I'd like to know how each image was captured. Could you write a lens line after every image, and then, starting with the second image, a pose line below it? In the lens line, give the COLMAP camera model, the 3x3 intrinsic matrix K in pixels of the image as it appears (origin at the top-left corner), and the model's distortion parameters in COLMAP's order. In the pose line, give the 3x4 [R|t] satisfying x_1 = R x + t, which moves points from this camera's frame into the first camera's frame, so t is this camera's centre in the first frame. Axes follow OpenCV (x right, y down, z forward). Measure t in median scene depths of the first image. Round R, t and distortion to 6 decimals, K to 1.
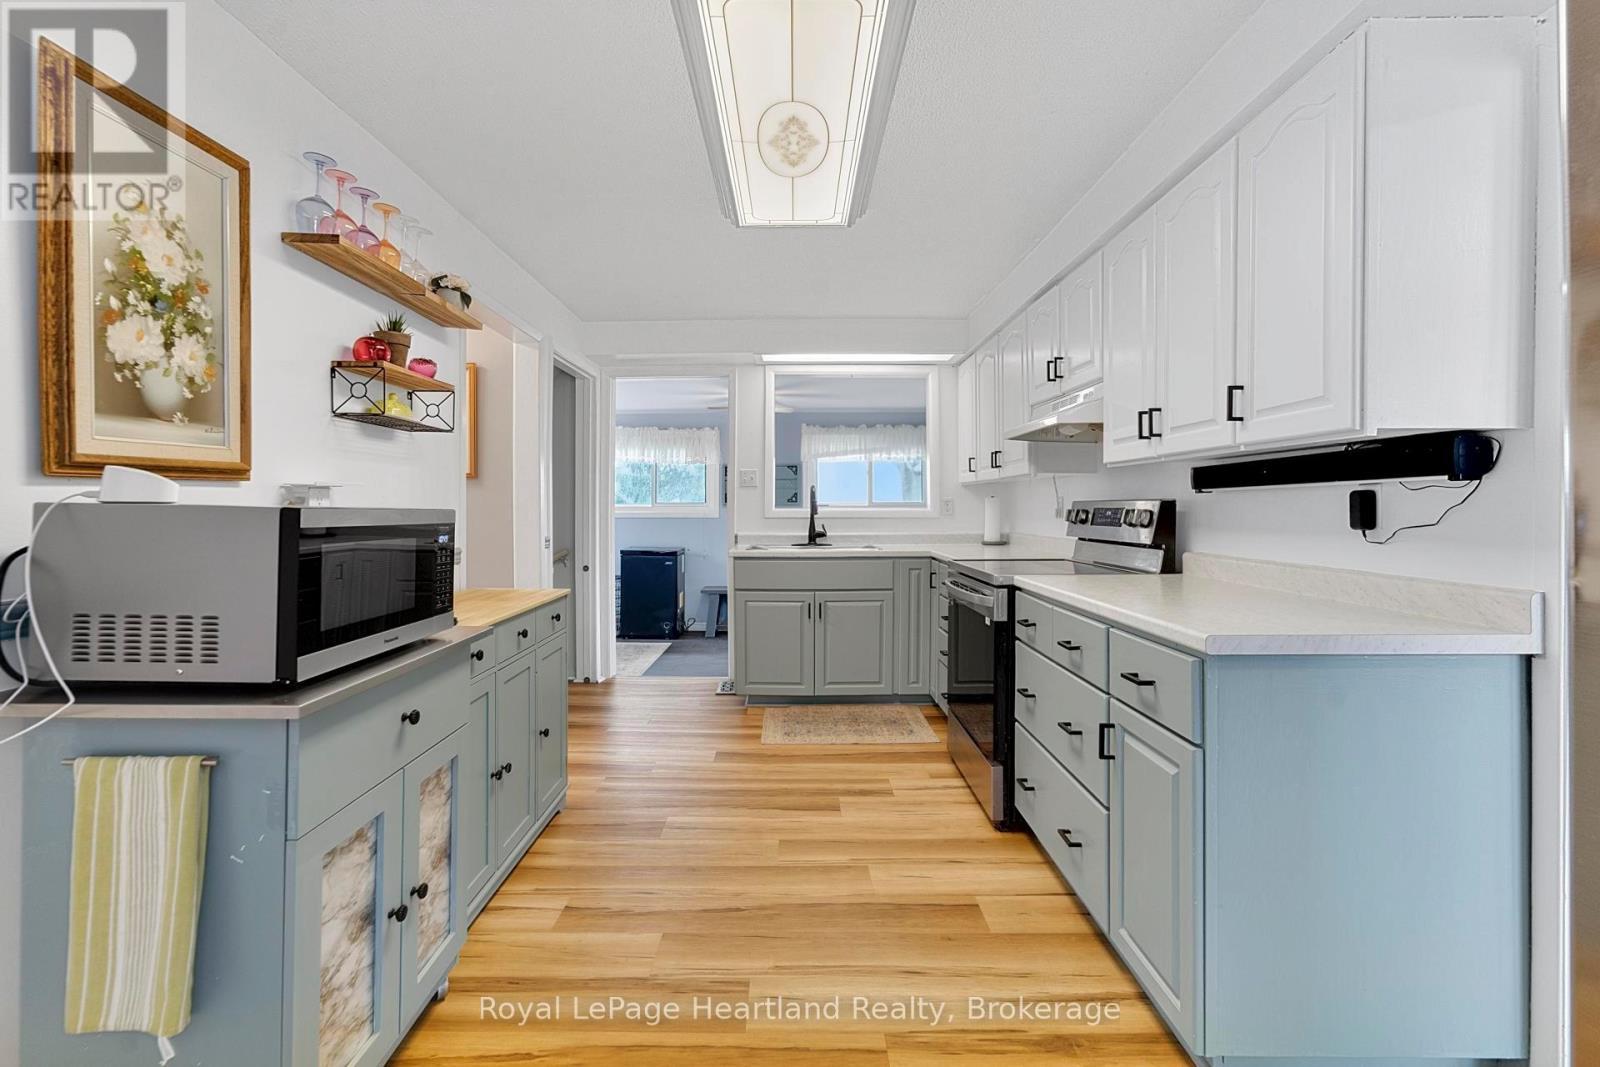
lens RADIAL K [[707.4, 0, 796.6], [0, 707.4, 511.1], [0, 0, 1]] dist [-0.000167, 0.000193]
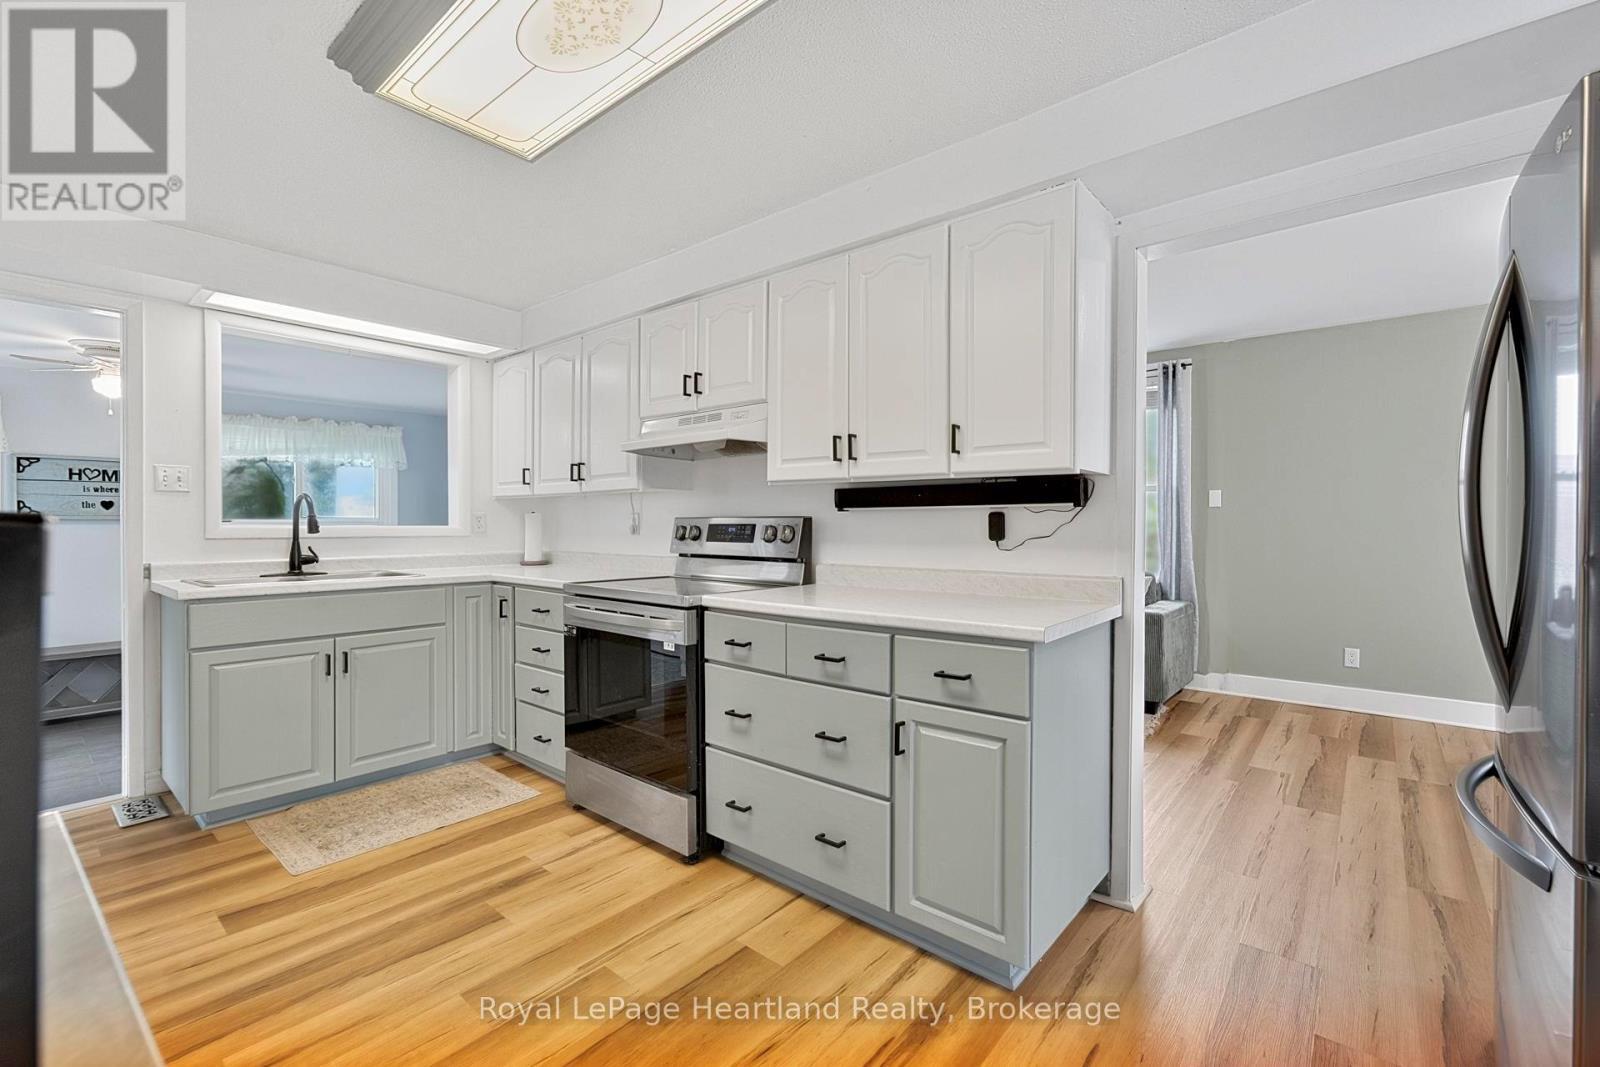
lens RADIAL K [[682.7, 0, 800.0], [0, 682.7, 533.5], [0, 0, 1]] dist [-0.015684, 0.000070]
pose [[0.640162, -0.009360, 0.768183, -0.313732], [0.002560, 0.999946, 0.010051, -0.001461], [-0.768236, -0.004468, 0.640151, 0.300033]]
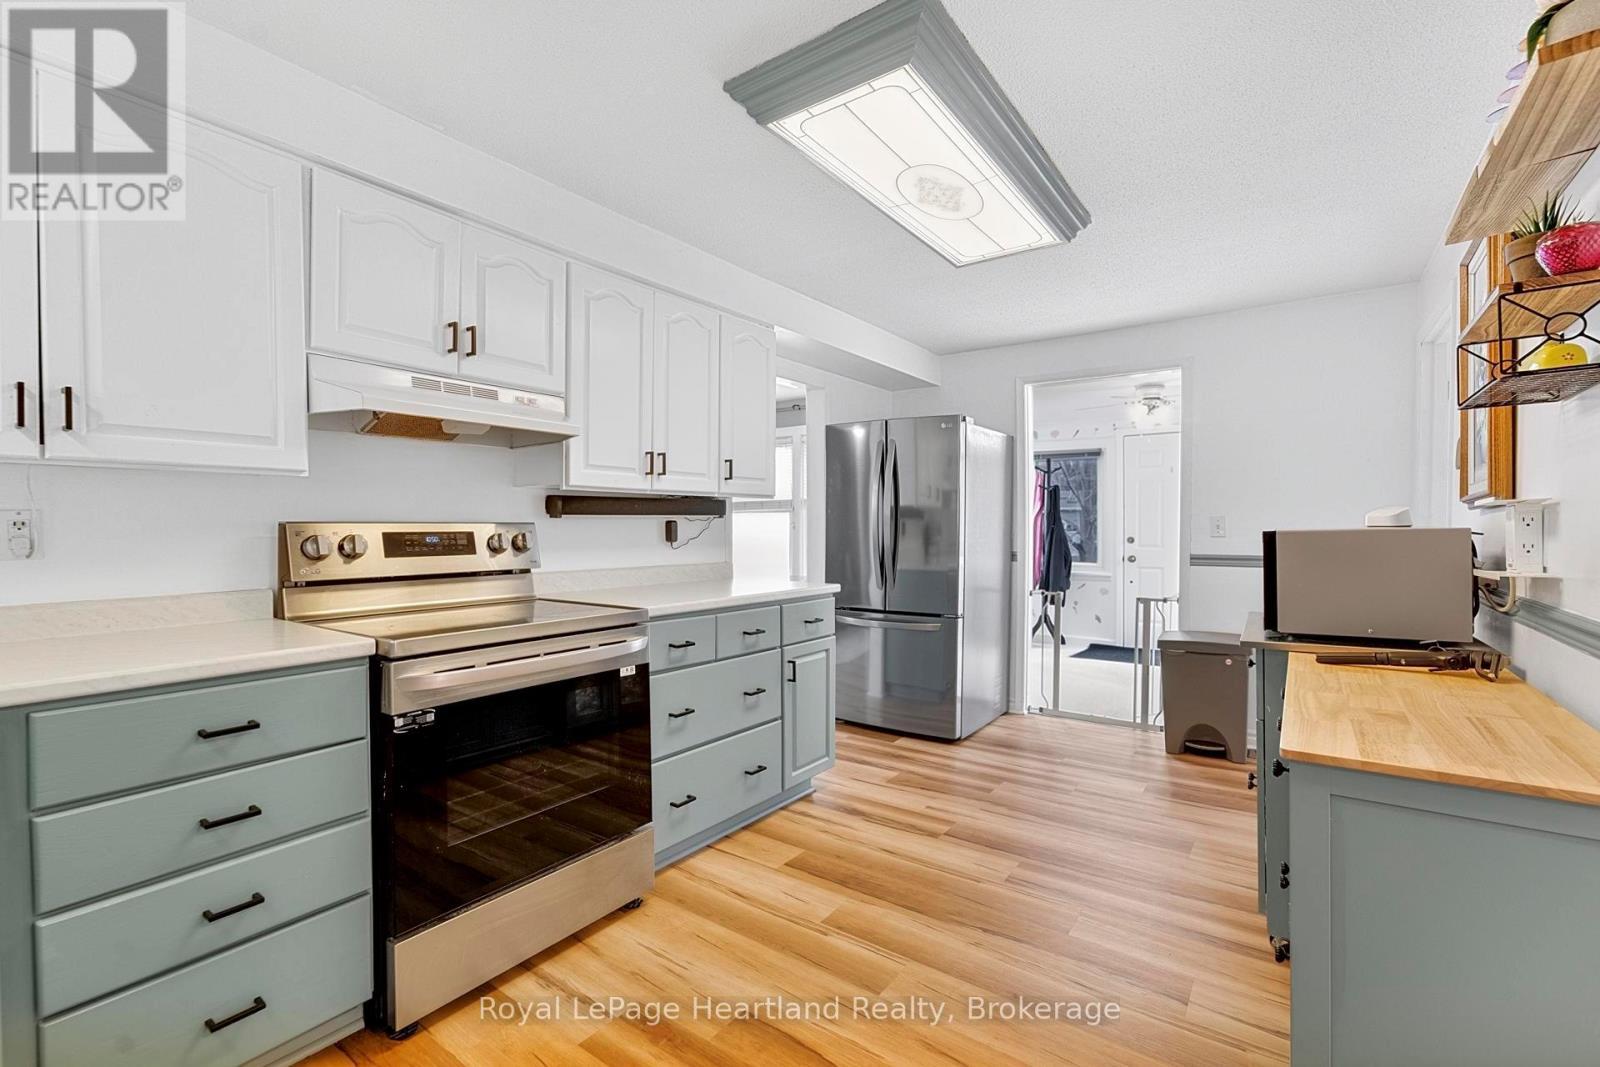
lens RADIAL K [[674.8, 0, 773.8], [0, 674.8, 545.4], [0, 0, 1]] dist [0.017634, 0.000177]
pose [[-0.778847, -0.006634, 0.627178, -0.355260], [0.015110, 0.999455, 0.029336, -0.008295], [-0.627031, 0.032325, -0.778323, 1.520708]]
